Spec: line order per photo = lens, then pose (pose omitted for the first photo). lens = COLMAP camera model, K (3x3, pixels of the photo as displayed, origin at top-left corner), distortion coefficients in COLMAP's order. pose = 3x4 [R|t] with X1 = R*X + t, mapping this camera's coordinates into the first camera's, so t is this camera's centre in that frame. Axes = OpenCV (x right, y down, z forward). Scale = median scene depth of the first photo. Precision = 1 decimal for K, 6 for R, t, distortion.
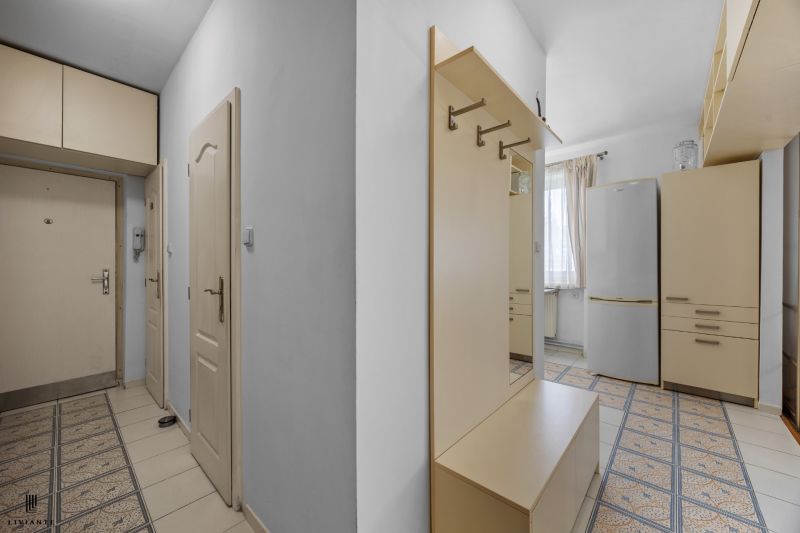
lens RADIAL K [[306.7, 0, 400.3], [0, 306.7, 265.9], [0, 0, 1]] dist [0.000740, 0.000005]
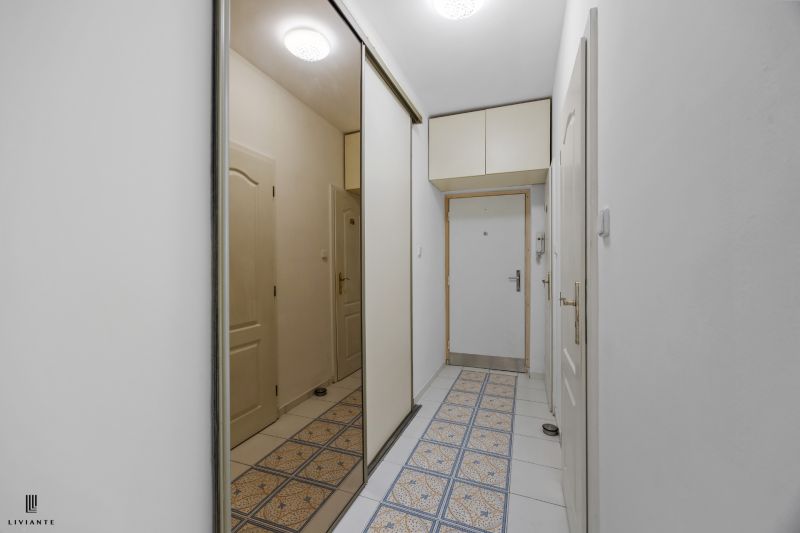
lens RADIAL K [[306.7, 0, 402.7], [0, 306.7, 267.5], [0, 0, 1]] dist [0.000740, 0.000005]
pose [[0.355853, -0.000479, -0.934542, -0.022869], [0.001828, 0.999998, 0.000183, -0.000554], [0.934540, -0.001774, 0.355853, 0.191377]]
